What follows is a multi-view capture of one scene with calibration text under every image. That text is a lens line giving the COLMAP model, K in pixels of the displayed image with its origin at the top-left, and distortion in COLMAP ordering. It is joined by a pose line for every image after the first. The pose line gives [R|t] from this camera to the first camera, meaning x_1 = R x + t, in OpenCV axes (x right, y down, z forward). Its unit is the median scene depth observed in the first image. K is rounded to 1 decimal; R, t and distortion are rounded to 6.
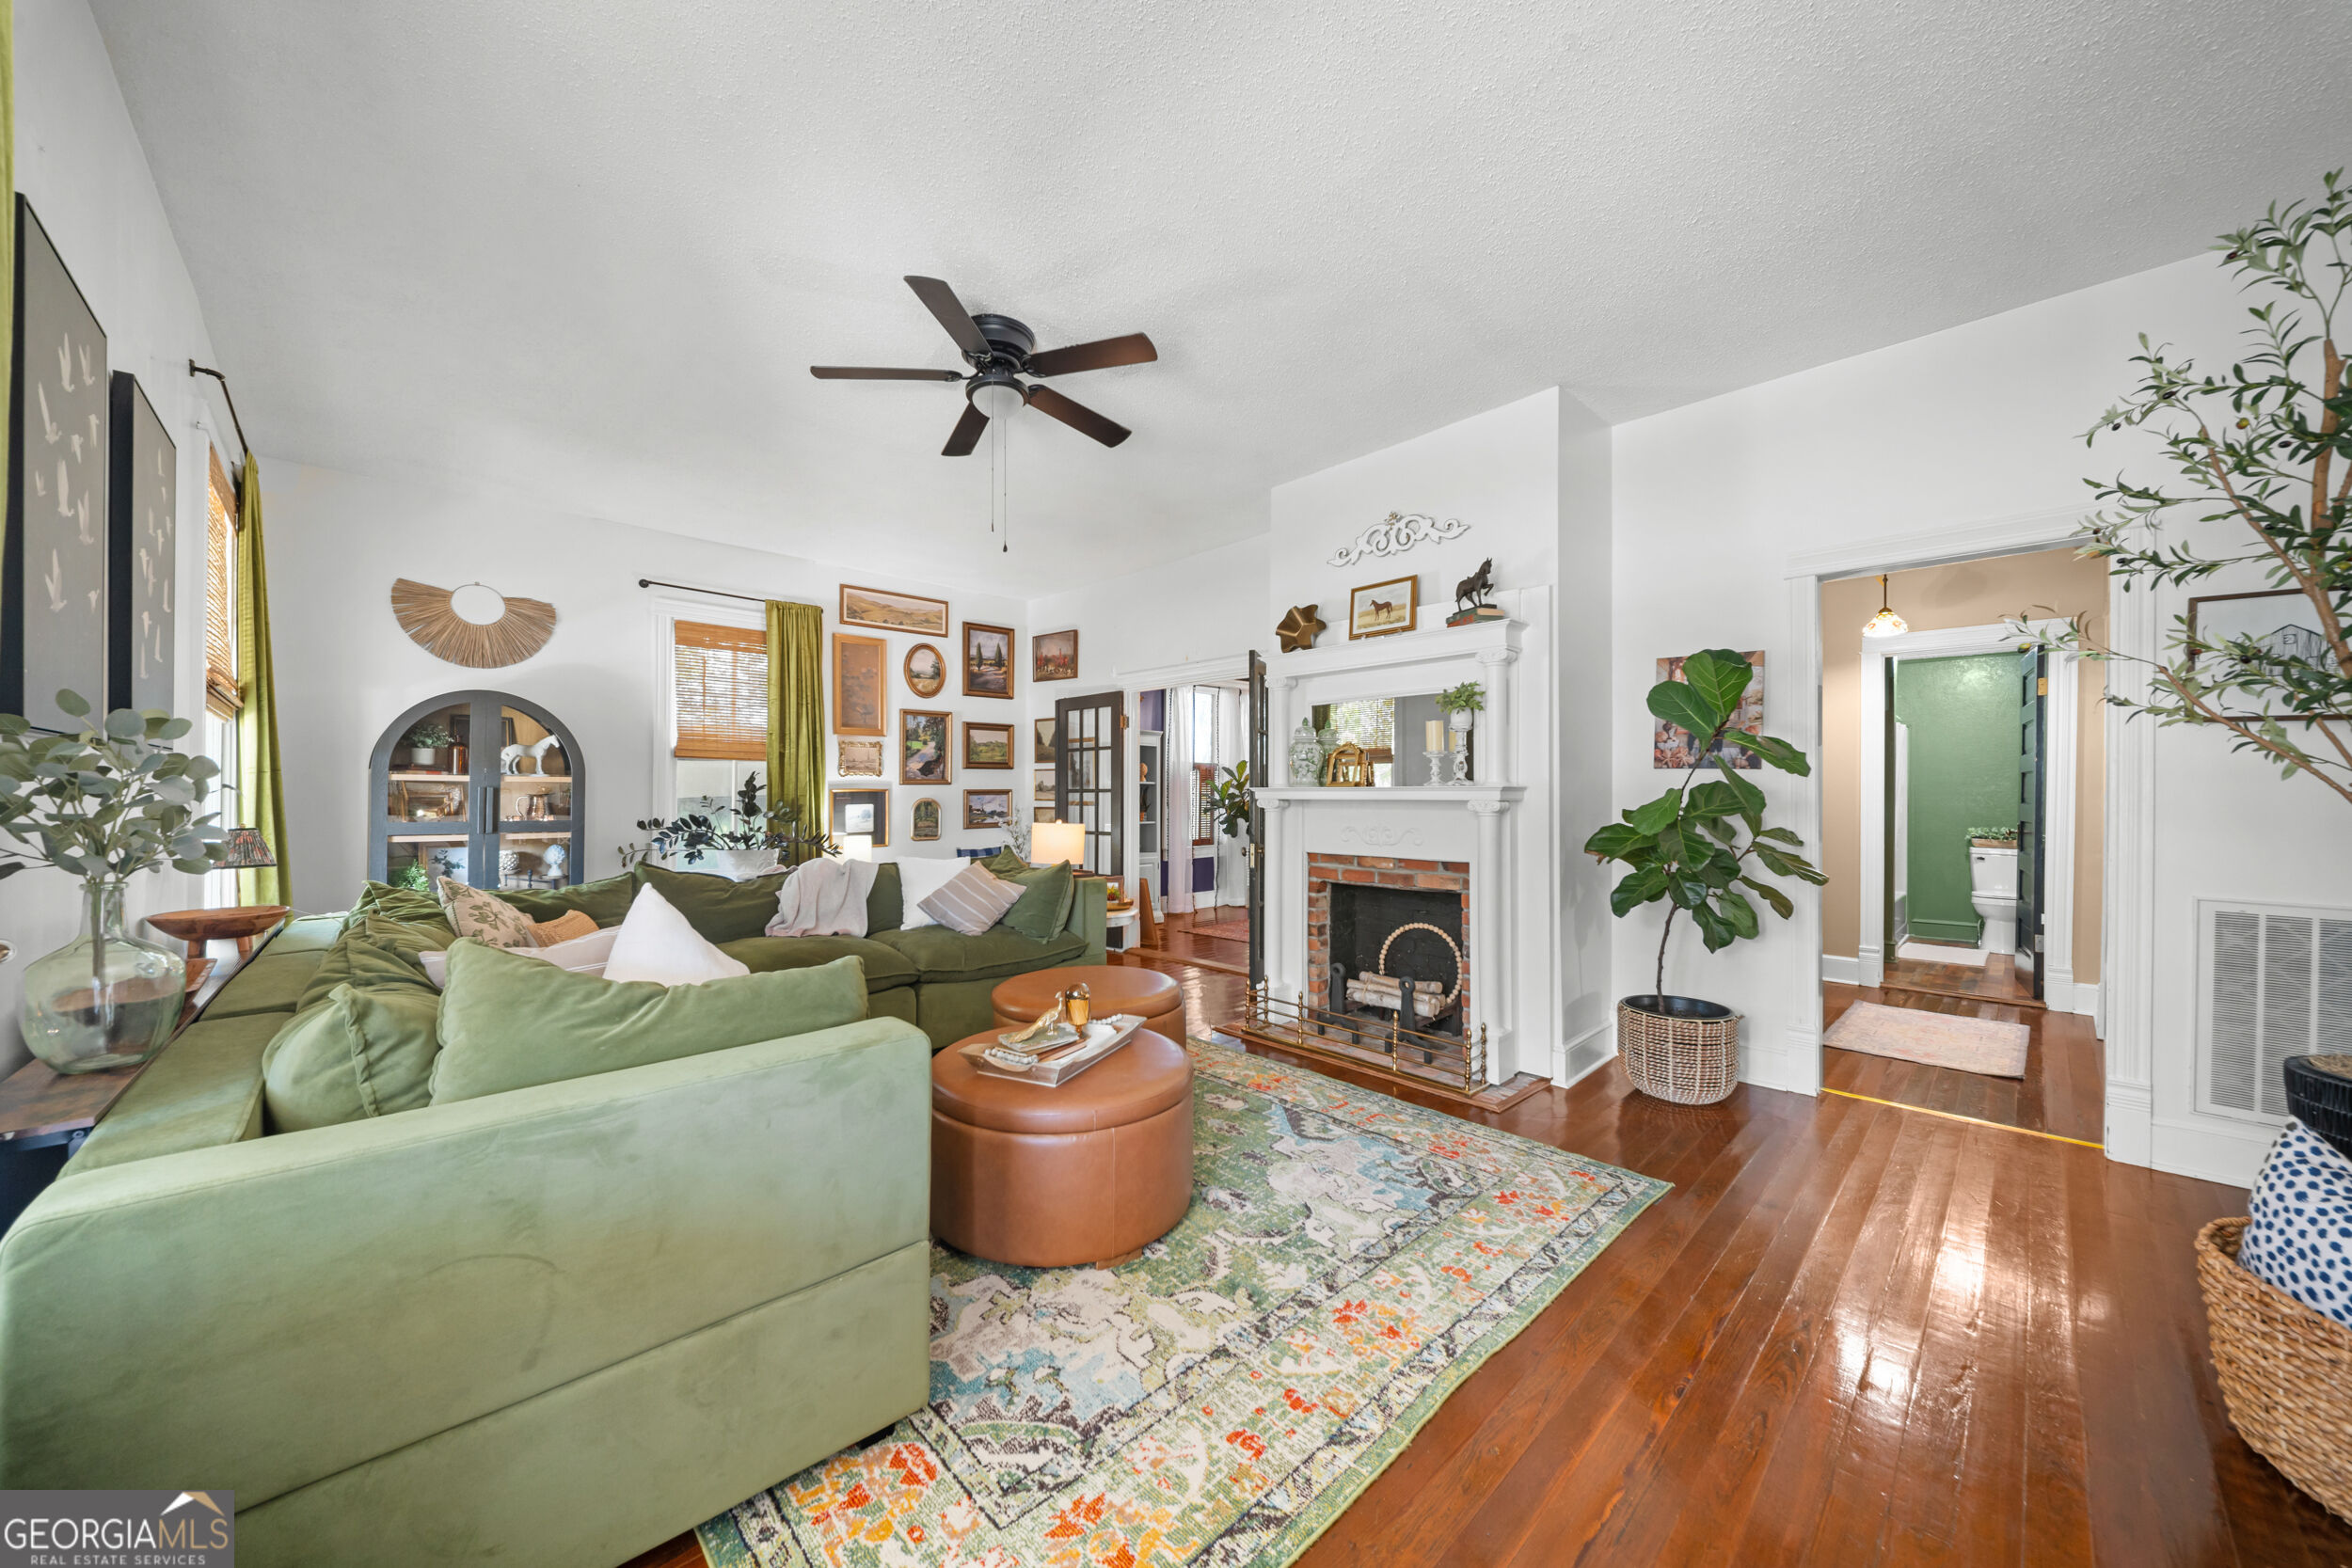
lens RADIAL K [[834.9, 0, 1154.9], [0, 834.9, 789.7], [0, 0, 1]] dist [0.020960, -0.012971]
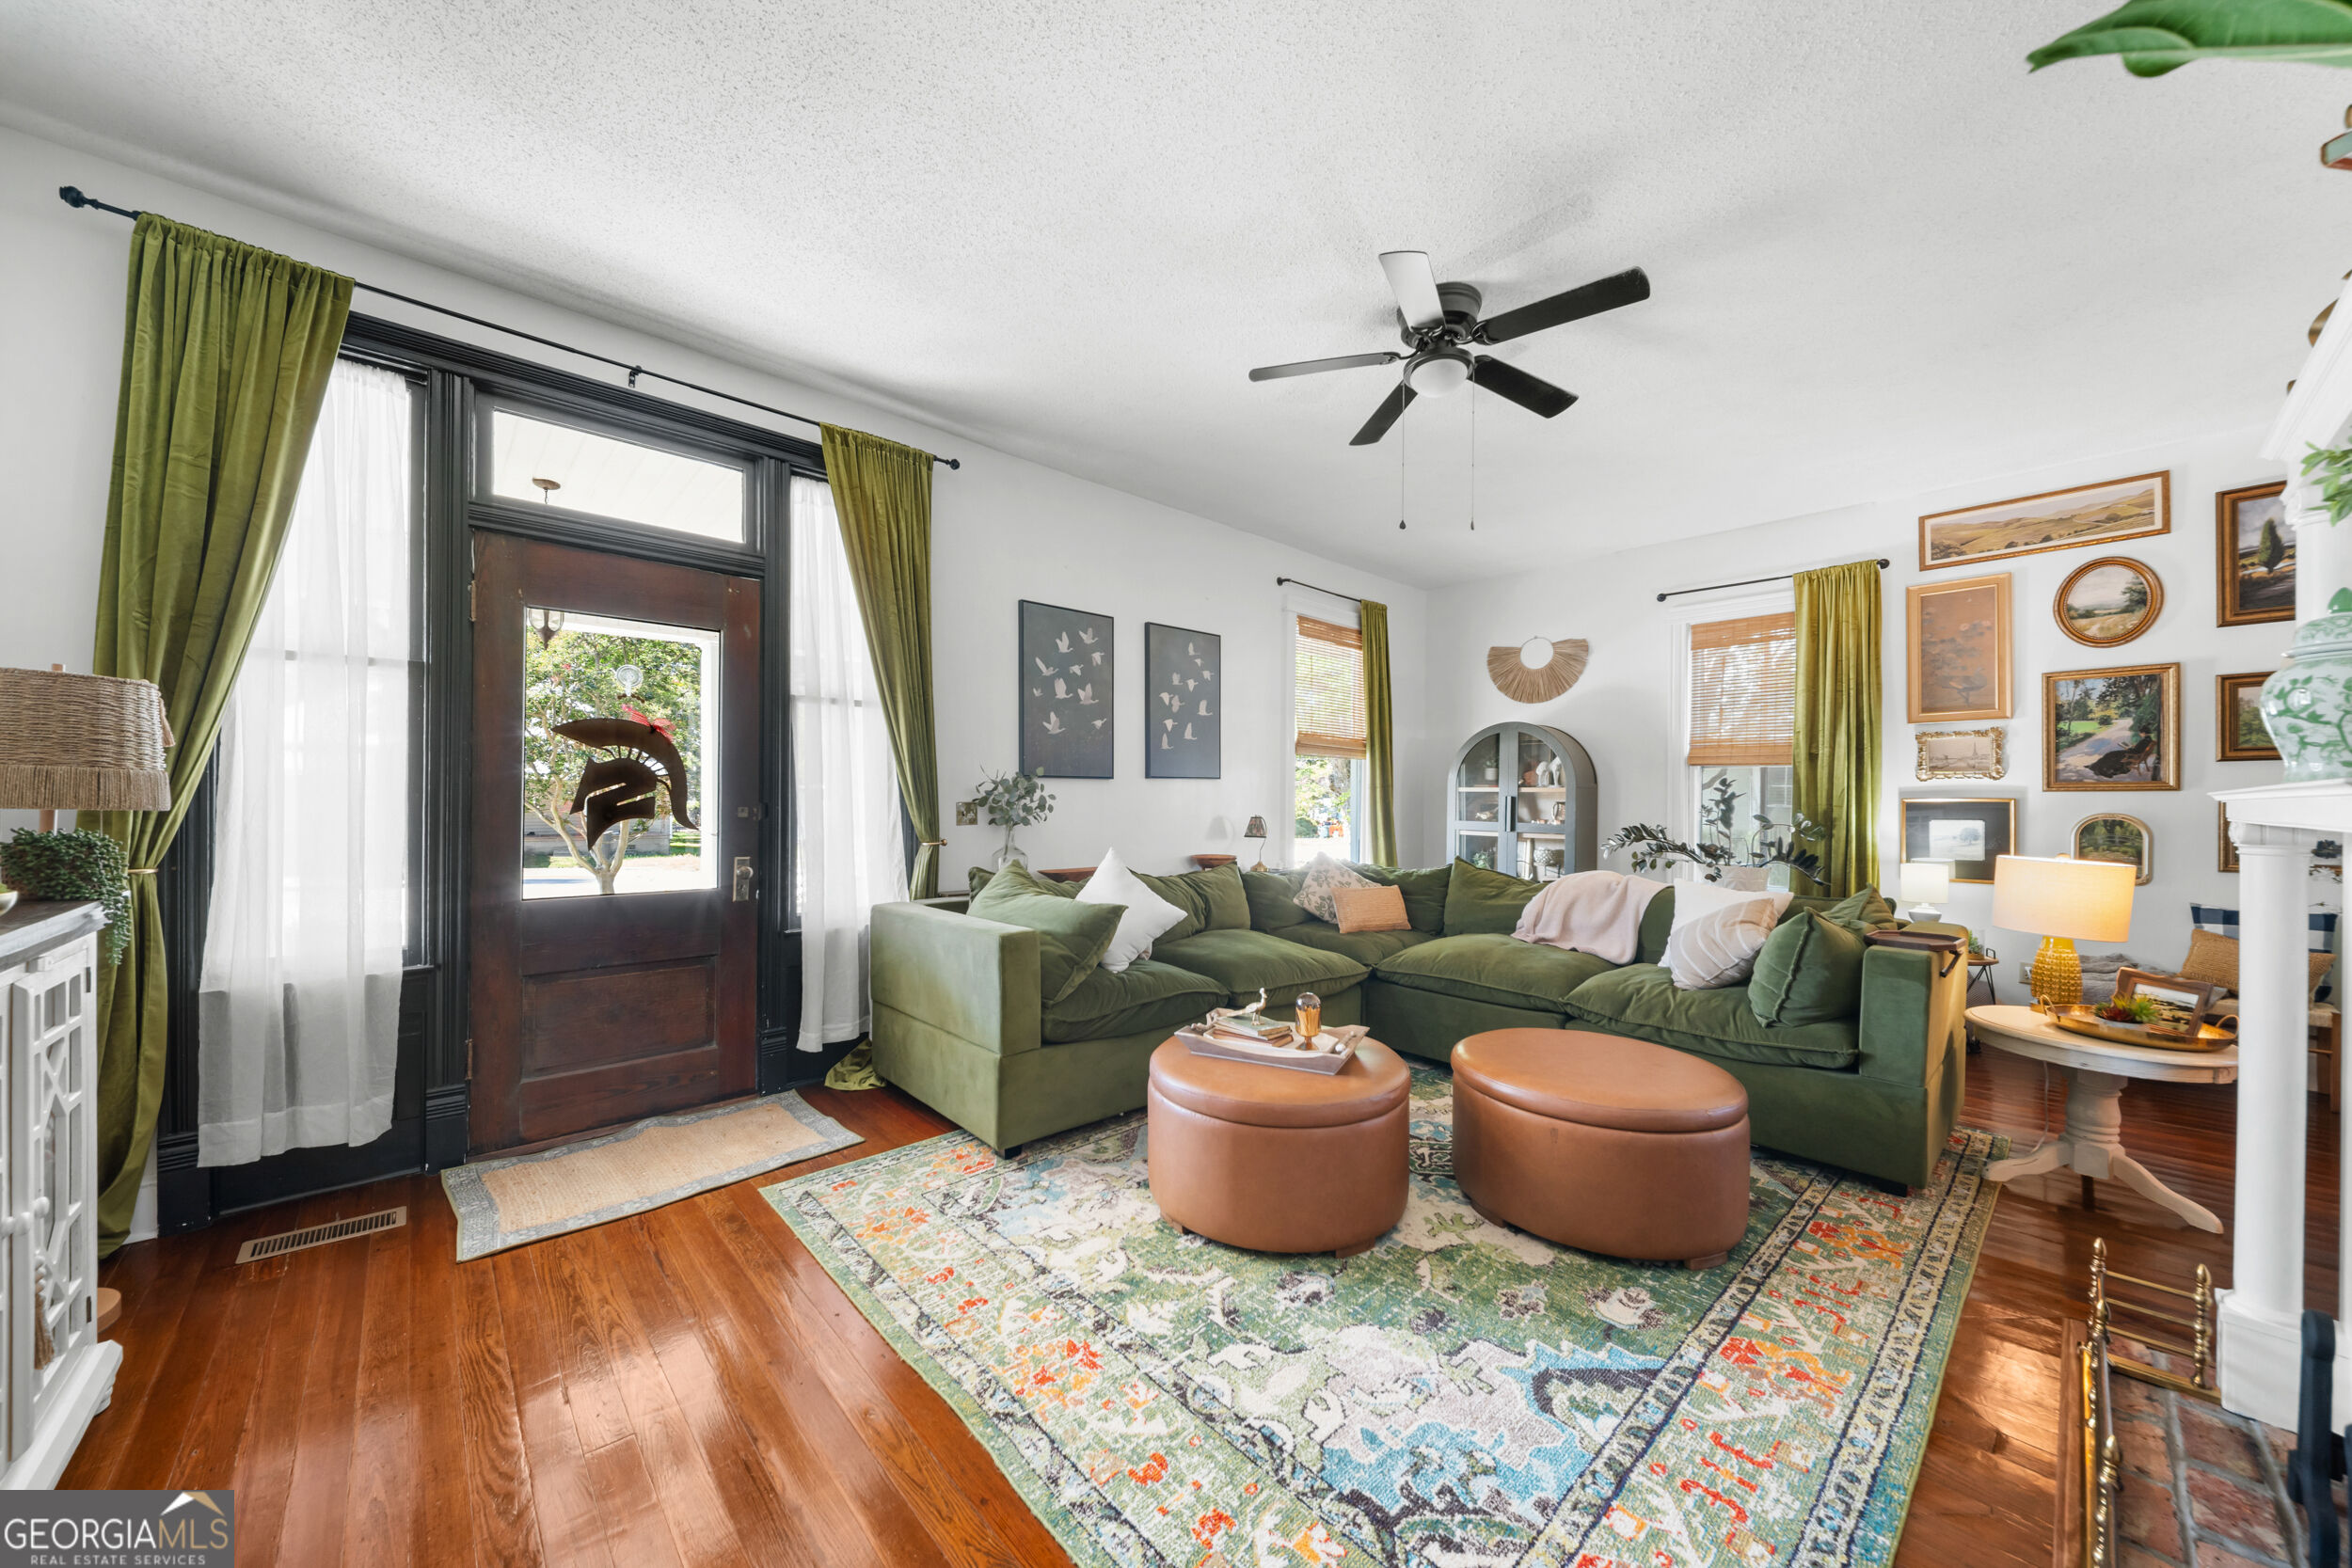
lens RADIAL K [[834.9, 0, 1154.9], [0, 834.9, 789.7], [0, 0, 1]] dist [0.020960, -0.012971]
pose [[-0.031596, -0.011288, -0.999437, 0.497248], [-0.004032, 0.999930, -0.011166, 0.003701], [0.999493, 0.003677, -0.031640, 0.472756]]
